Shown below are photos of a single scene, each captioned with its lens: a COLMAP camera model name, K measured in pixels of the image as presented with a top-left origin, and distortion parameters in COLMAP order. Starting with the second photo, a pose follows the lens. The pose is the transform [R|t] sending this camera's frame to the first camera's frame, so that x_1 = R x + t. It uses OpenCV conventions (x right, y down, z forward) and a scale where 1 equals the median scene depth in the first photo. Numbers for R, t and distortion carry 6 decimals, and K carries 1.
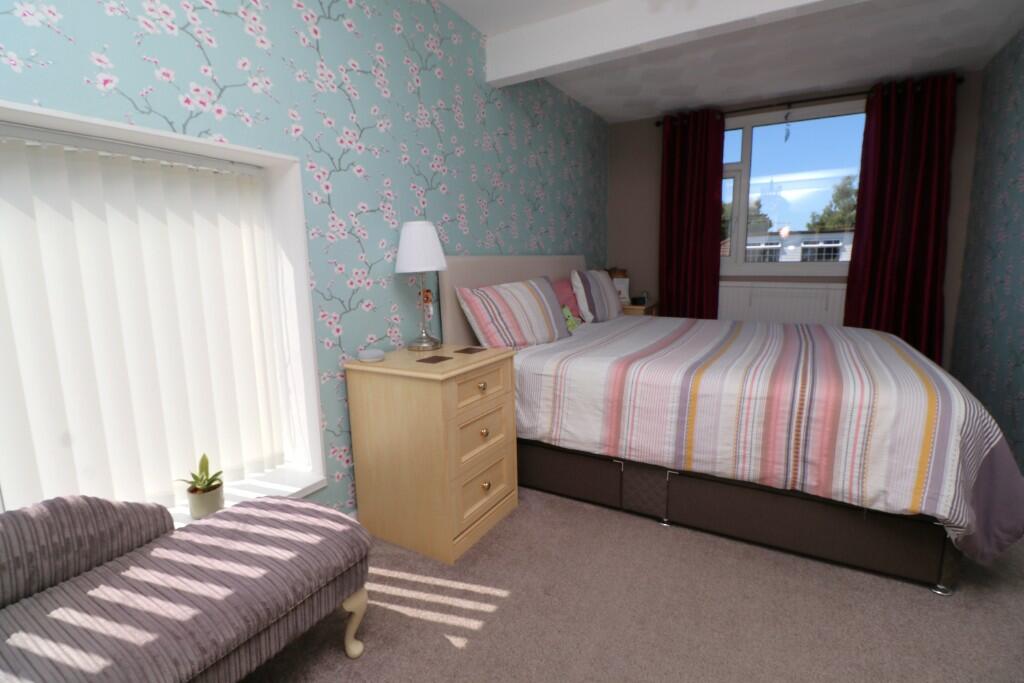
lens RADIAL K [[486.4, 0, 510.9], [0, 486.4, 335.7], [0, 0, 1]] dist [-0.008222, -0.001399]
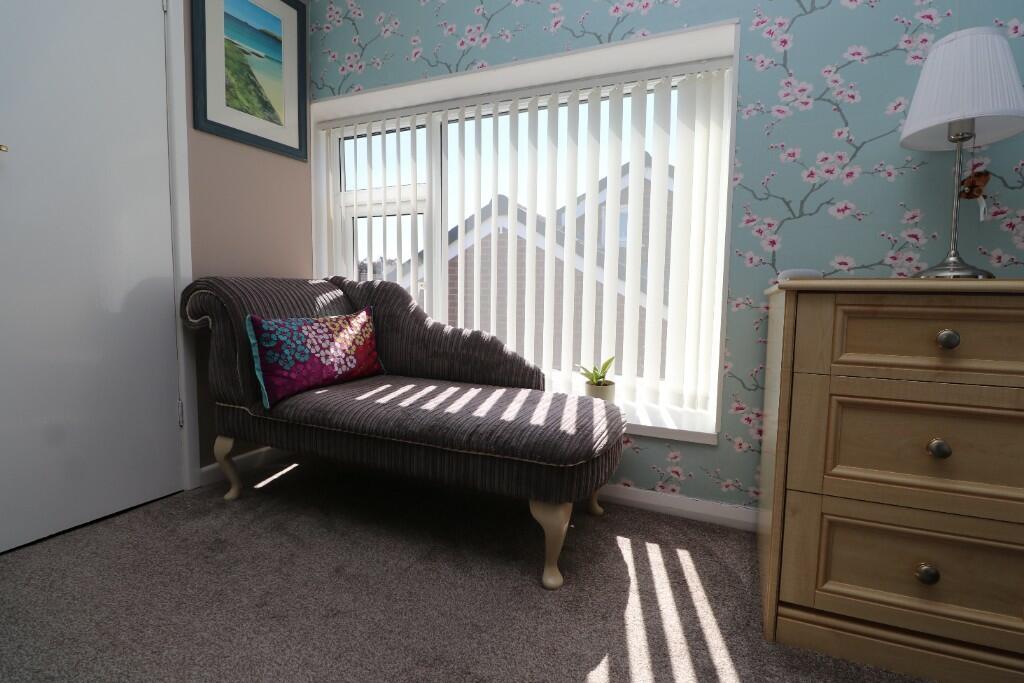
lens RADIAL K [[486.4, 0, 510.9], [0, 486.4, 335.7], [0, 0, 1]] dist [-0.008222, -0.001399]
pose [[0.108513, 0.106162, -0.988410, 0.332981], [-0.162786, 0.982757, 0.087684, 0.126836], [0.980676, 0.151385, 0.123924, 0.566438]]
